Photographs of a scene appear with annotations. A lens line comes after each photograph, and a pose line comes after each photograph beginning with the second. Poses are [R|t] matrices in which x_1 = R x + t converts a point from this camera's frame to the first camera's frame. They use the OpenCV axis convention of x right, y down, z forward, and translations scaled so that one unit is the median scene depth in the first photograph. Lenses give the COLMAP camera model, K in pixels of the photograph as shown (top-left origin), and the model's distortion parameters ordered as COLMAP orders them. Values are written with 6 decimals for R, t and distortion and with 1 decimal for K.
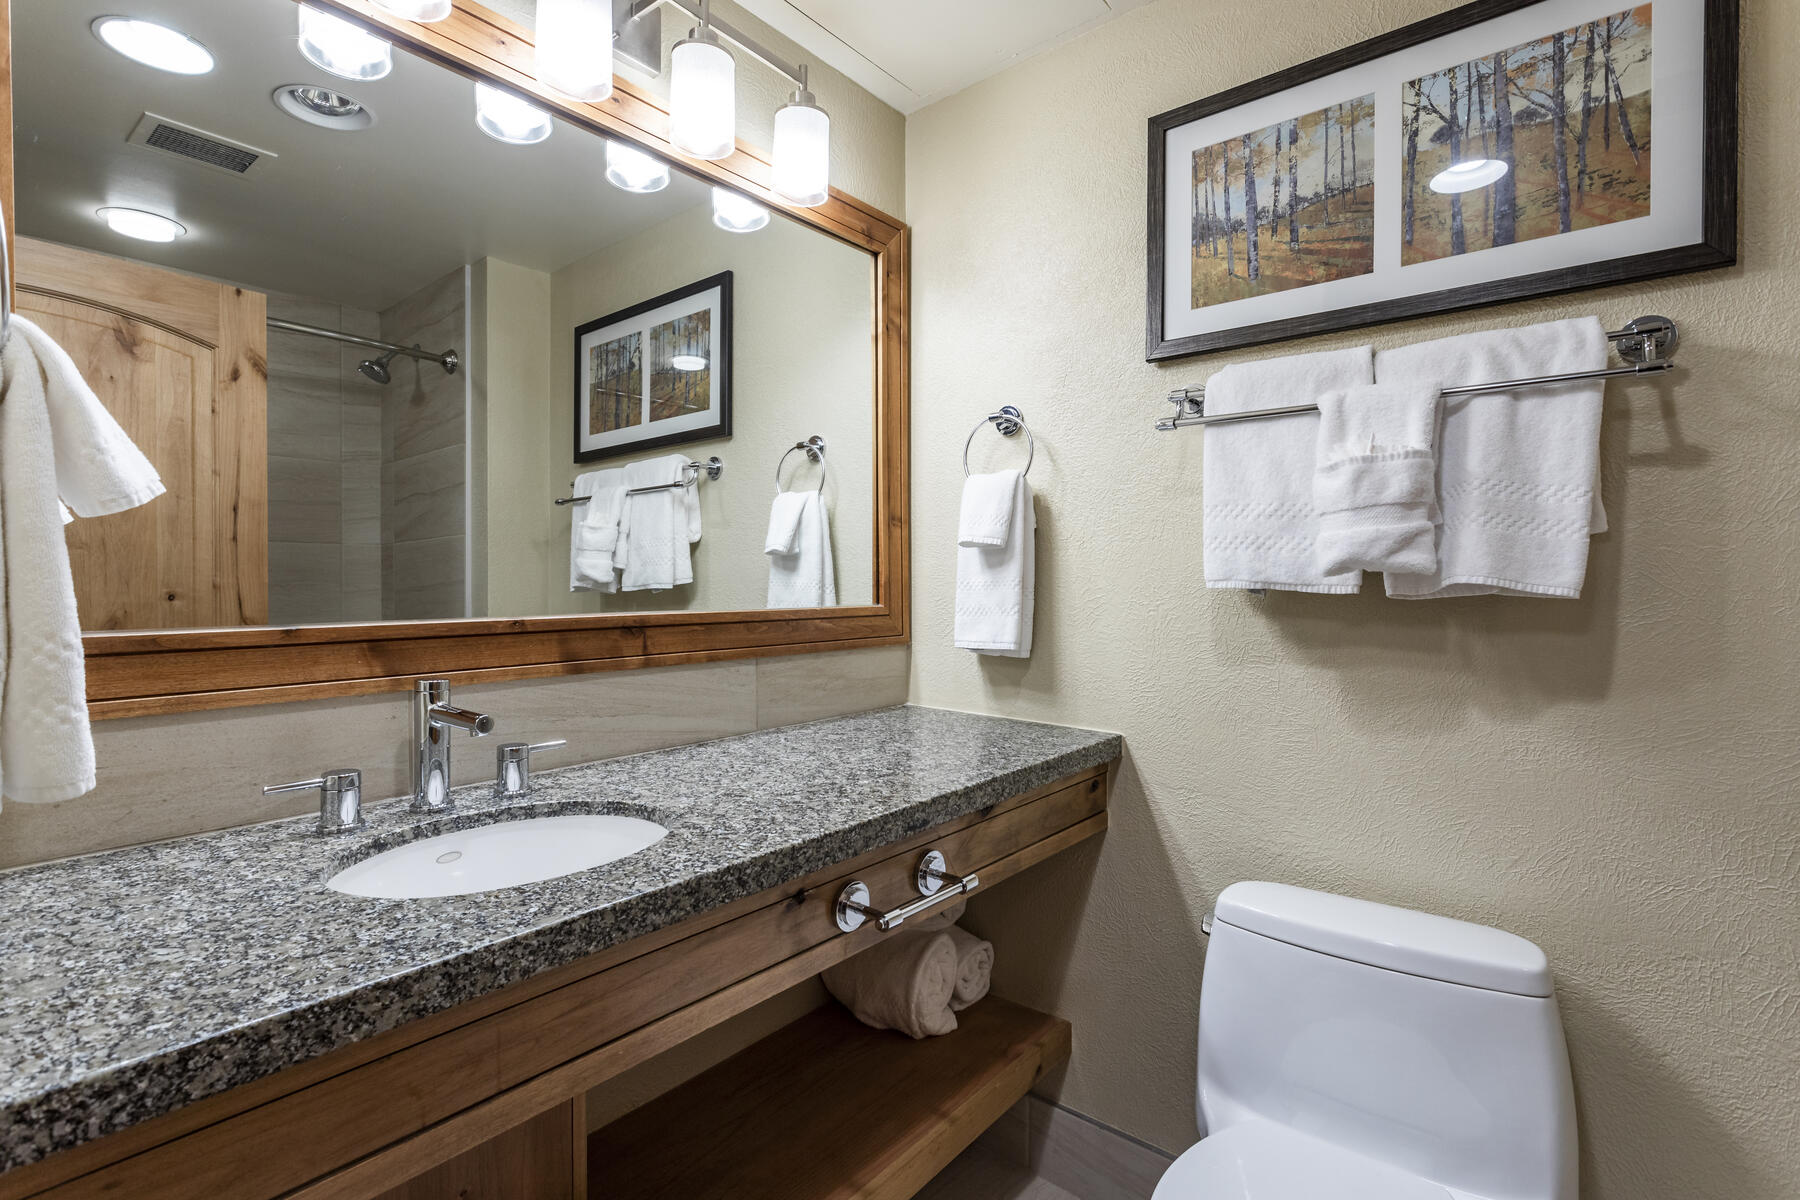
lens RADIAL K [[881.1, 0, 887.5], [0, 881.1, 588.9], [0, 0, 1]] dist [0.001038, 0.000192]
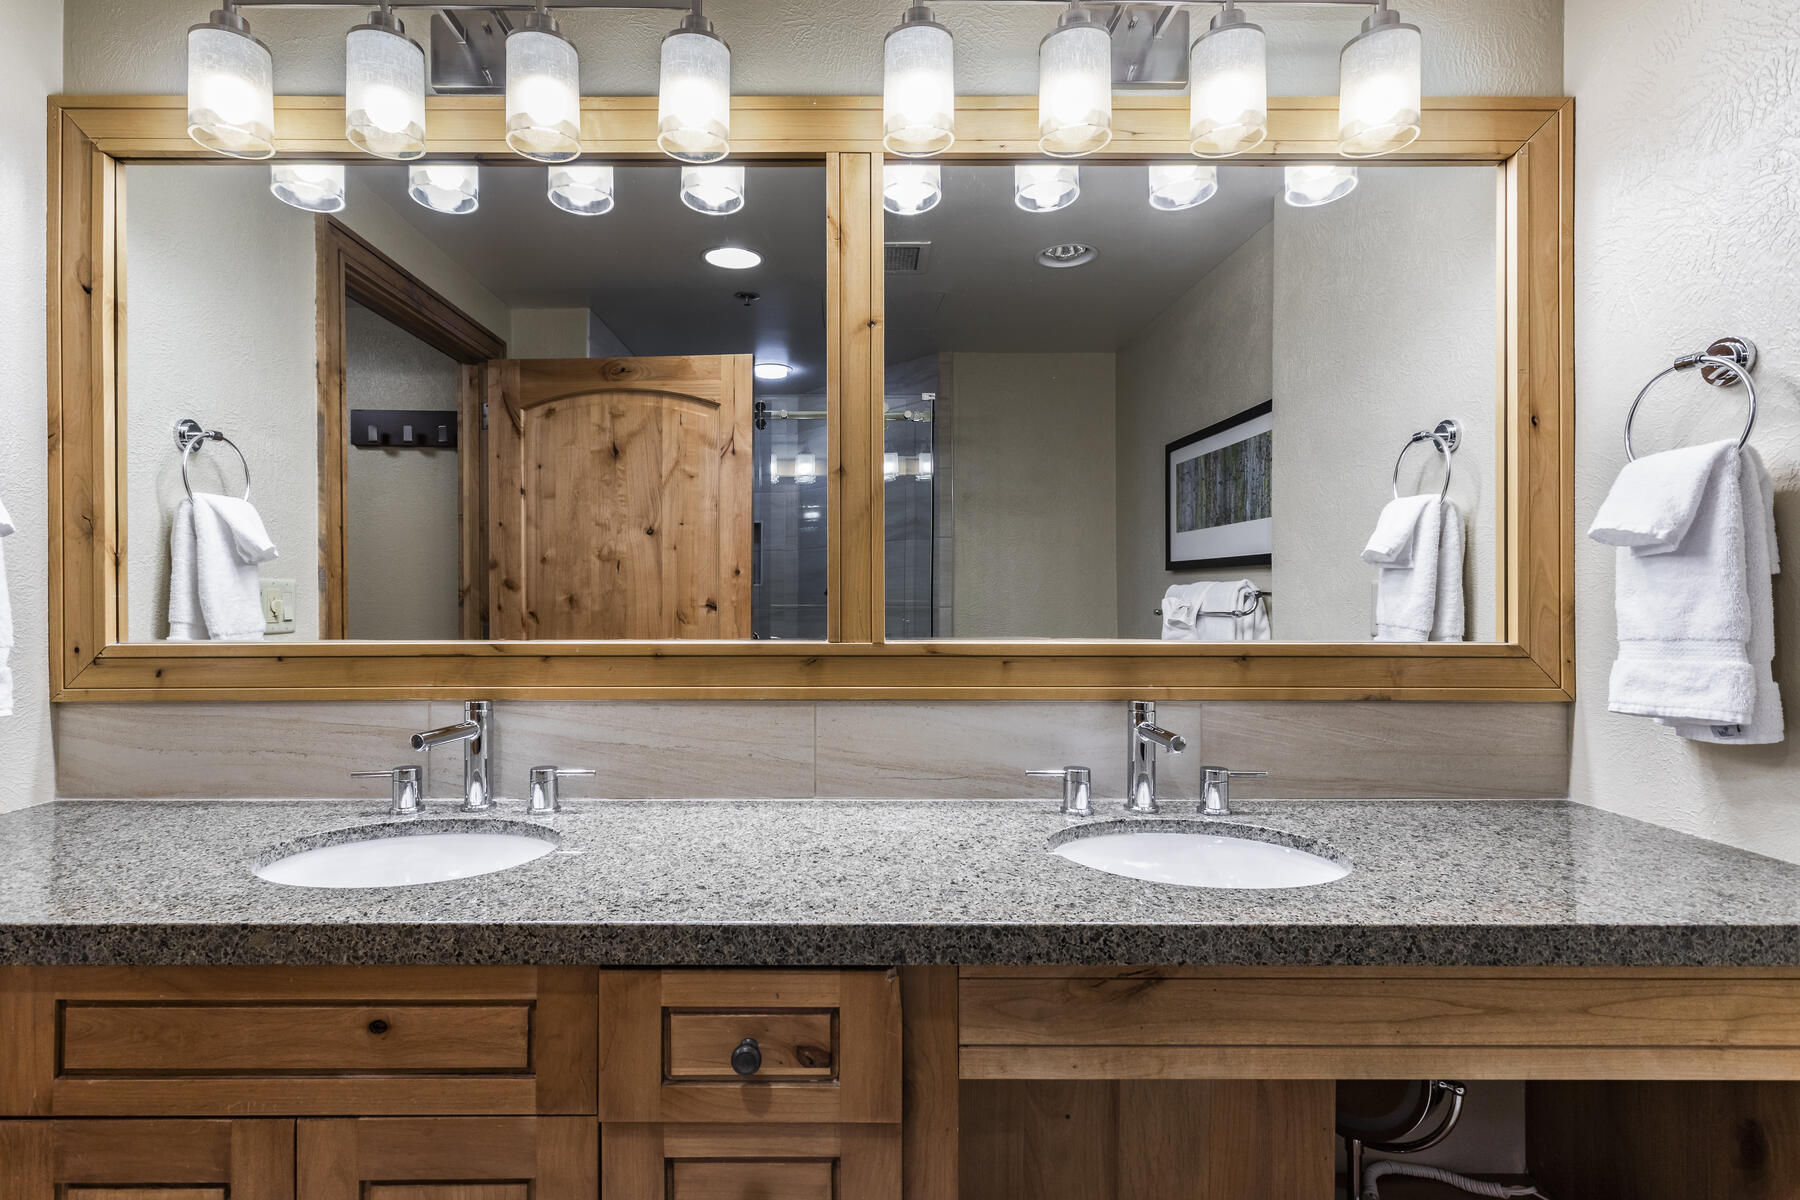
lens RADIAL K [[775.7, 0, 900.4], [0, 775.7, 645.0], [0, 0, 1]] dist [-0.000185, -0.000168]
pose [[0.624383, 0.024279, -0.780741, 0.176306], [-0.005810, 0.999634, 0.026440, 0.004662], [0.781096, -0.011972, 0.624296, 0.204320]]
